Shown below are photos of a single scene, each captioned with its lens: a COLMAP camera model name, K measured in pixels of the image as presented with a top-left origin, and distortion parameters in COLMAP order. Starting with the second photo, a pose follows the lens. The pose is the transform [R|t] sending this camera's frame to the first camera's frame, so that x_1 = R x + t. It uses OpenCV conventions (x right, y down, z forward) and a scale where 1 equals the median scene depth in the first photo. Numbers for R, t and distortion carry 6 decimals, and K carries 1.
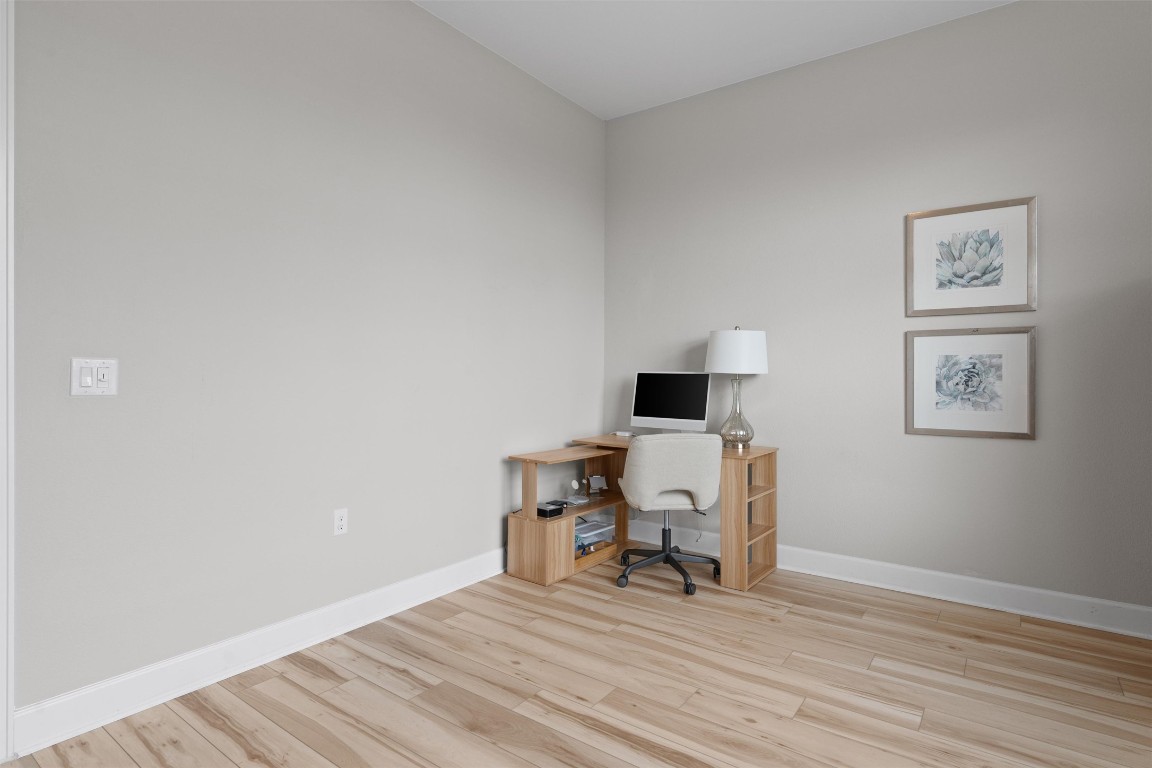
lens RADIAL K [[597.0, 0, 575.9], [0, 597.0, 382.6], [0, 0, 1]] dist [0.001883, 0.000477]
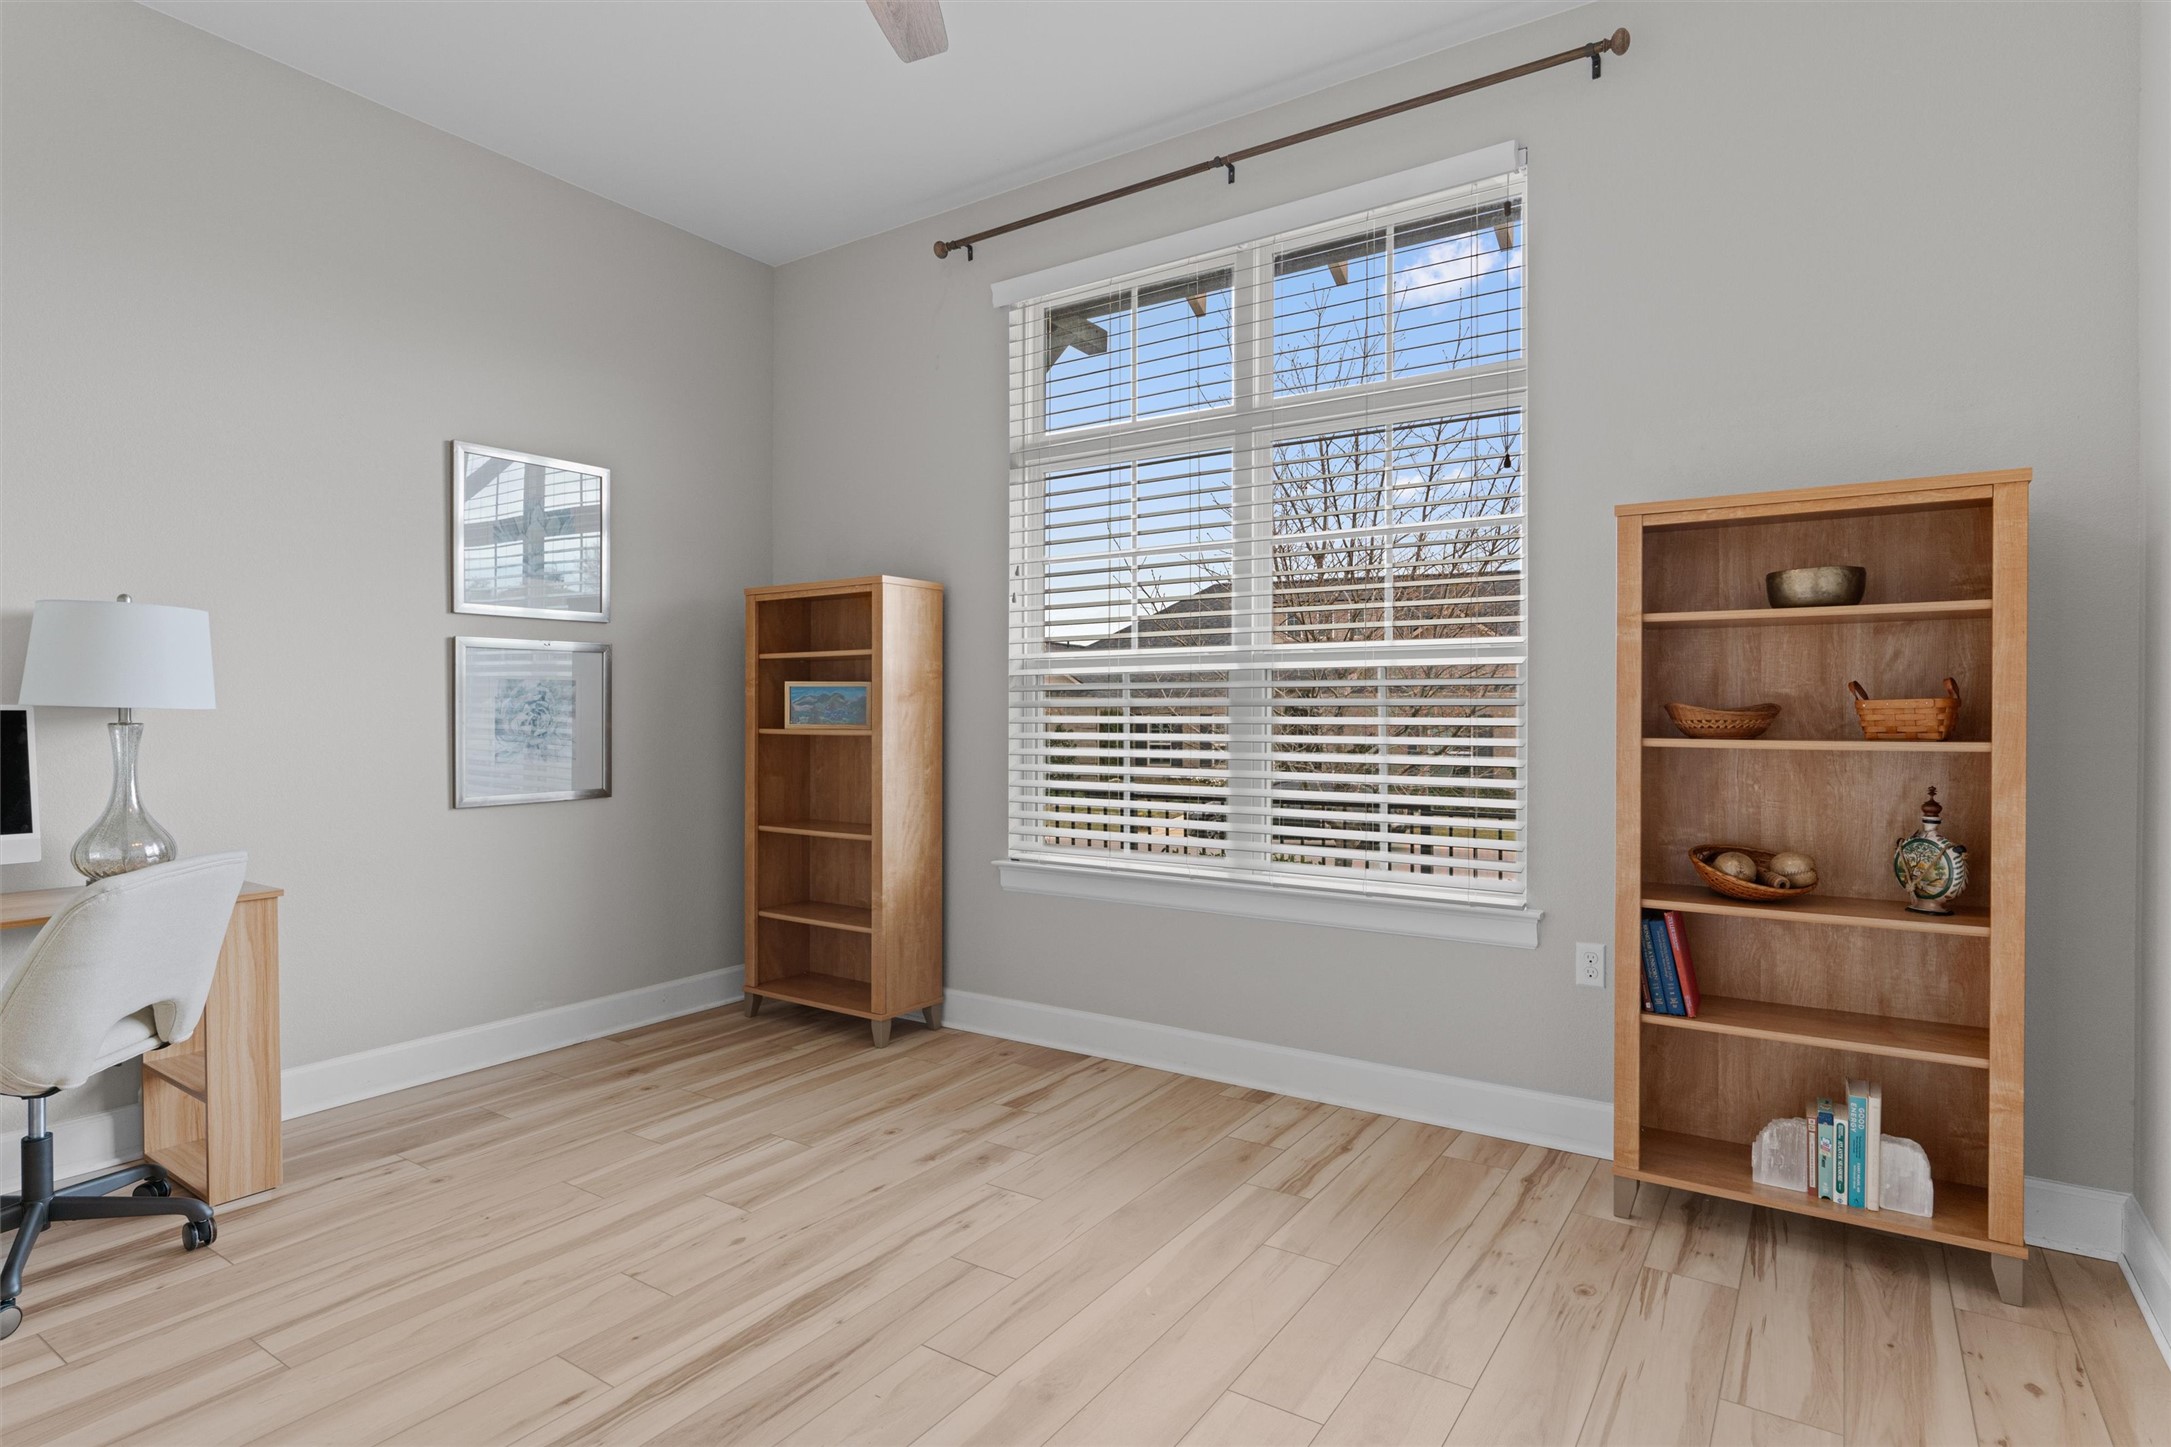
lens RADIAL K [[1125.1, 0, 1084.8], [0, 1125.1, 716.9], [0, 0, 1]] dist [0.001883, 0.000477]
pose [[-0.037139, -0.007574, 0.999281, -0.680049], [0.011082, 0.999907, 0.007990, -0.008639], [-0.999249, 0.011371, -0.037052, 0.475888]]
